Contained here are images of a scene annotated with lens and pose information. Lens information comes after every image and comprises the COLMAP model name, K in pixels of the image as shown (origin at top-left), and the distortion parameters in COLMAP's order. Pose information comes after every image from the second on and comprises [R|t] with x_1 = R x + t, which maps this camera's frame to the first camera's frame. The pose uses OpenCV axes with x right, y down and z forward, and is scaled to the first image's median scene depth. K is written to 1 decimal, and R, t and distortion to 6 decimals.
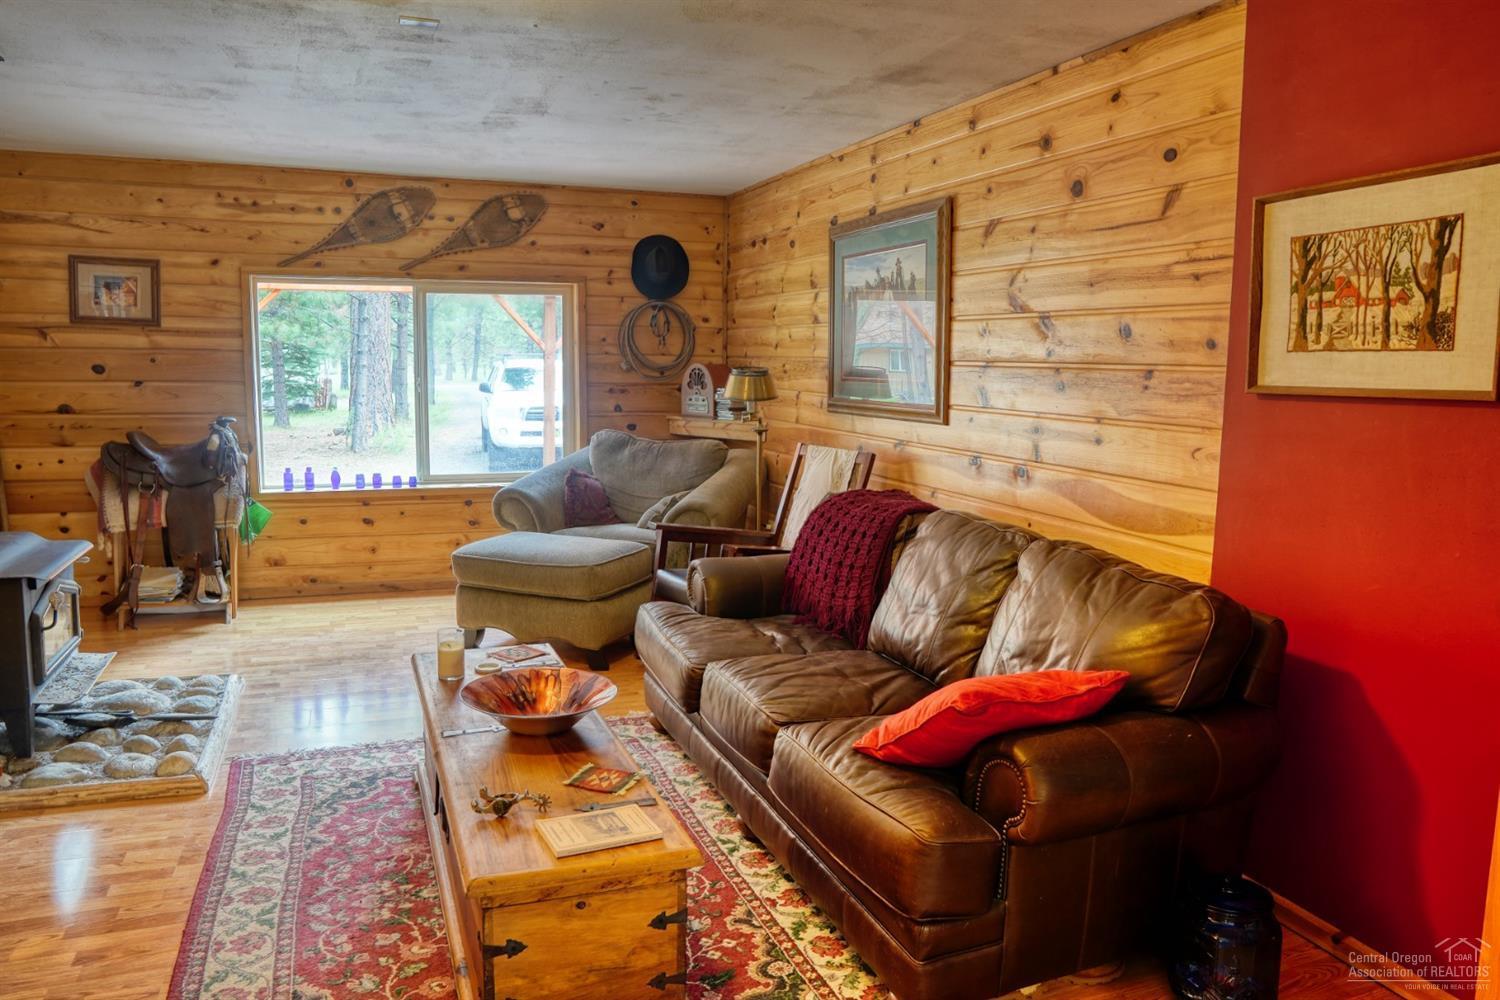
lens RADIAL K [[1056.2, 0, 746.9], [0, 1056.2, 497.3], [0, 0, 1]] dist [-0.113830, 0.075557]
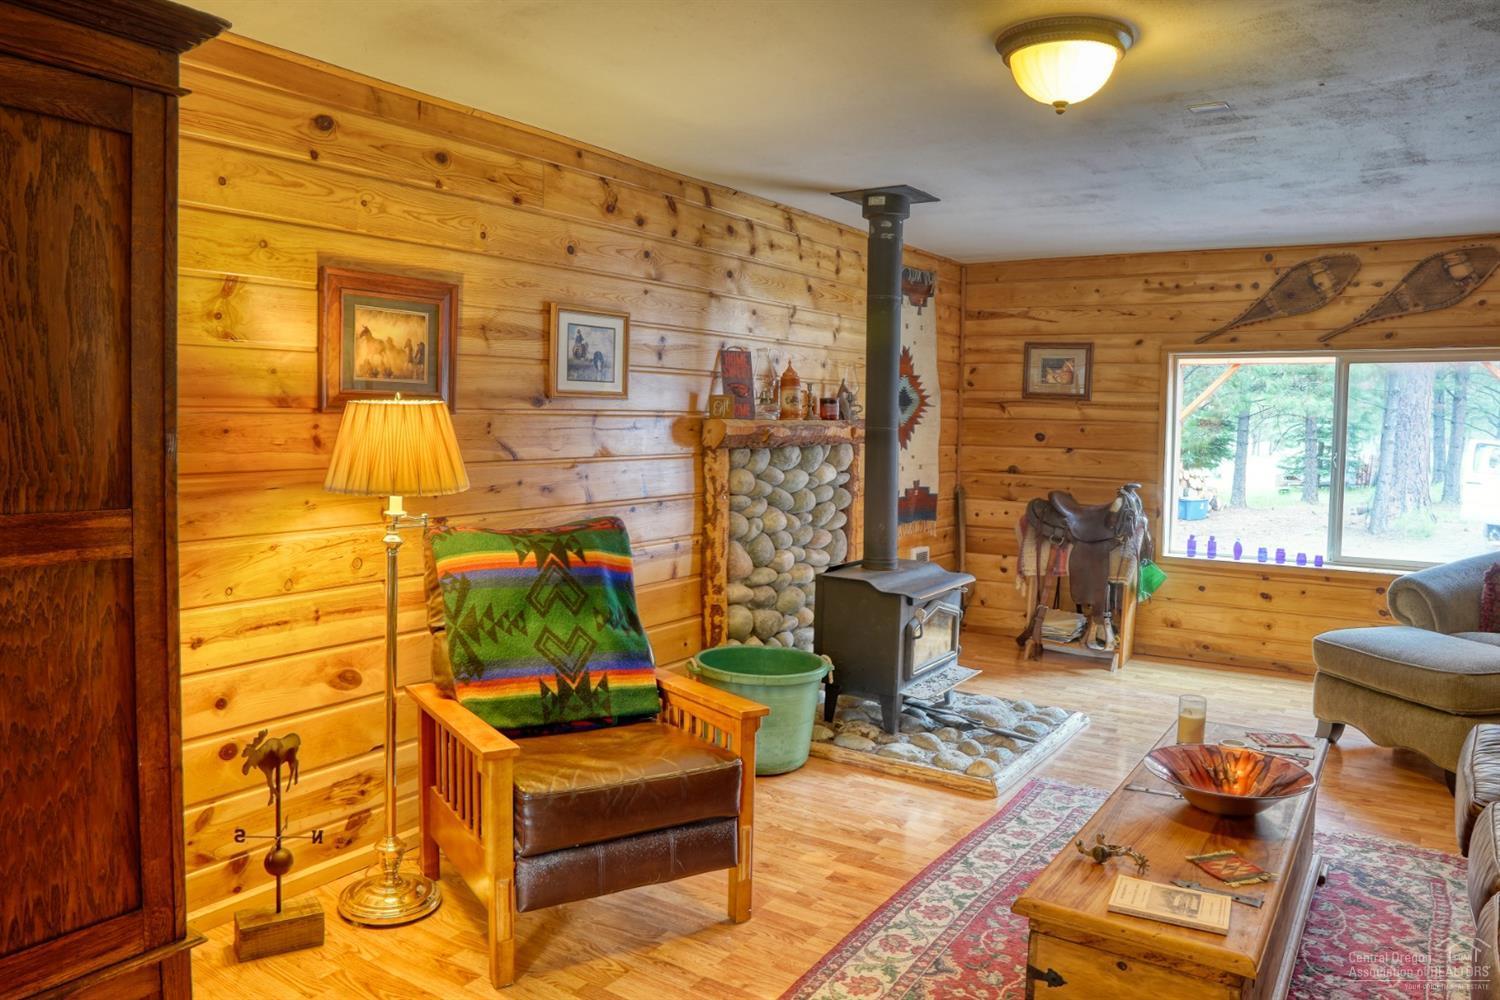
lens RADIAL K [[1056.2, 0, 746.9], [0, 1056.2, 497.3], [0, 0, 1]] dist [-0.113830, 0.075557]
pose [[0.578766, 0.052360, -0.813811, 0.159113], [-0.110583, 0.993758, -0.014707, -0.001384], [0.807961, 0.098506, 0.580943, 0.031980]]
